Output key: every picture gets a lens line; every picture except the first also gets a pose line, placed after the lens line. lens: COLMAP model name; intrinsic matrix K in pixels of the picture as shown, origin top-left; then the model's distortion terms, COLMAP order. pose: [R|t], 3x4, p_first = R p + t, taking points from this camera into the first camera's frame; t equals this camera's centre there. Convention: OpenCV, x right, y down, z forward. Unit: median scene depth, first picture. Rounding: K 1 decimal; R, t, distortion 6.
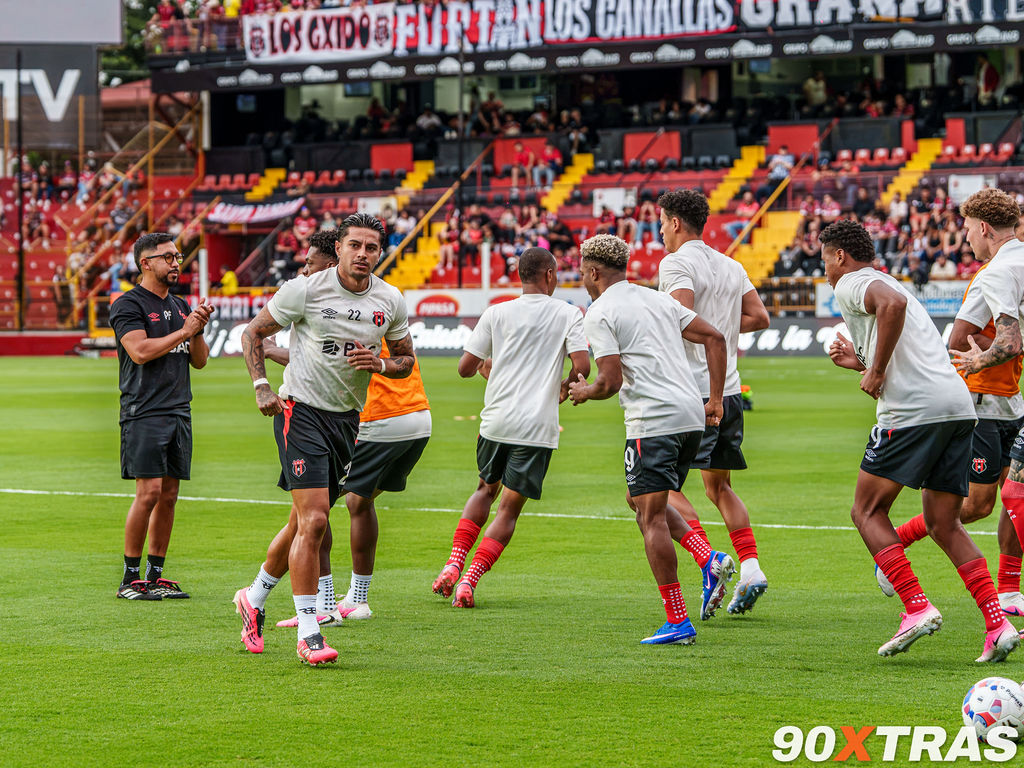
lens RADIAL K [[3003.5, 0, 520.7], [0, 3003.5, 382.2], [0, 0, 1]] dist [-0.007159, 0.000000]
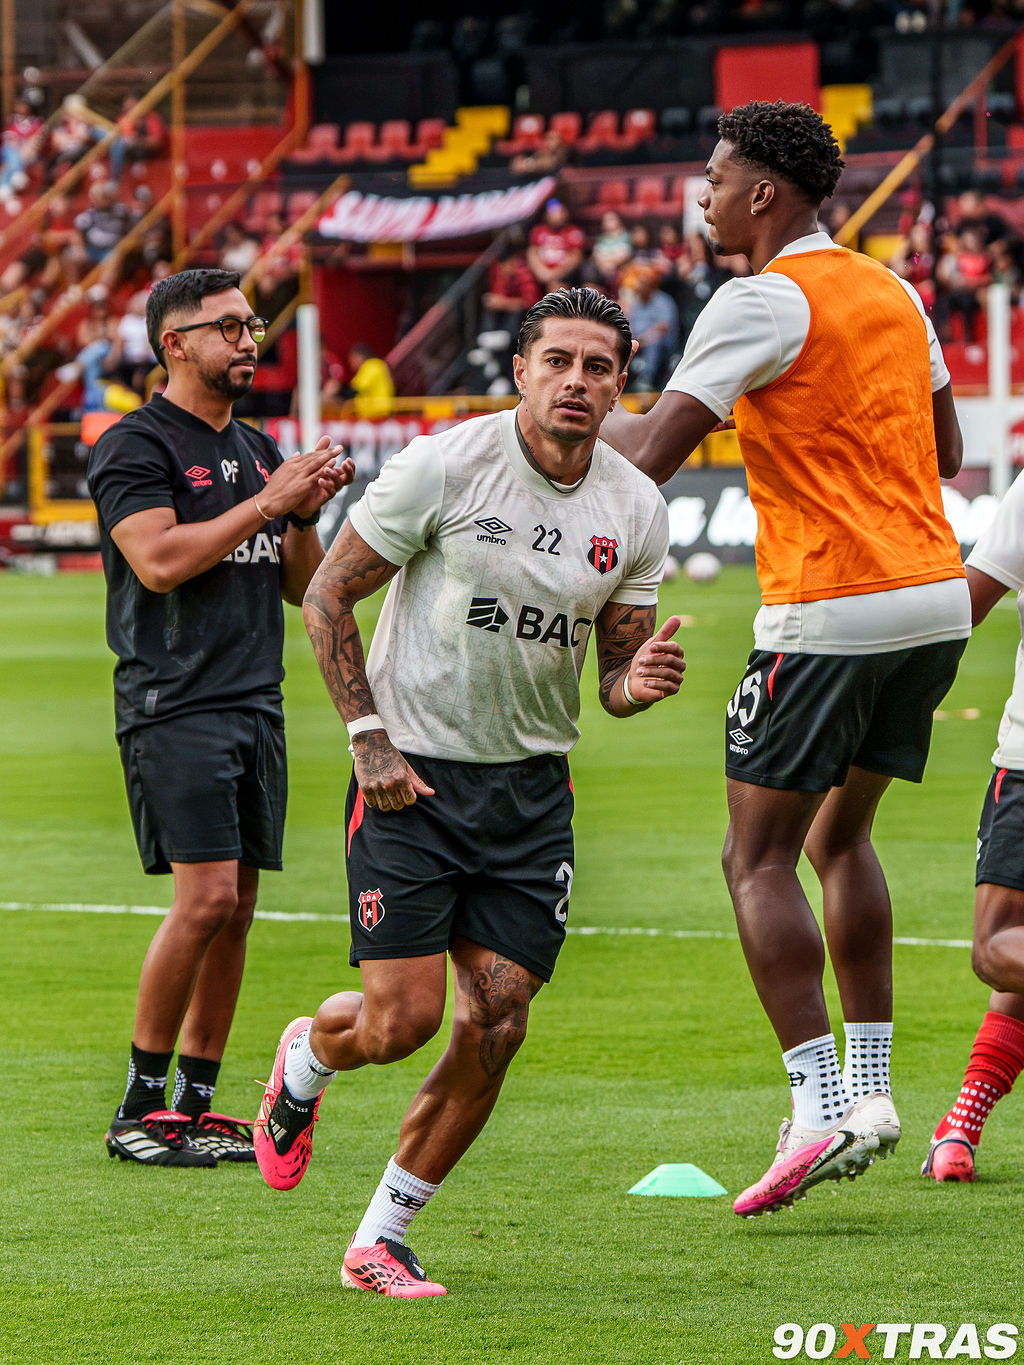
lens RADIAL K [[4003.6, 0, 521.1], [0, 4003.6, 680.8], [0, 0, 1]] dist [-0.007159, 0.000000]
pose [[0.995373, -0.006405, -0.095877, -0.024858], [0.007307, 0.999932, 0.009054, 0.002006], [0.095813, -0.009713, 0.995352, 0.459017]]
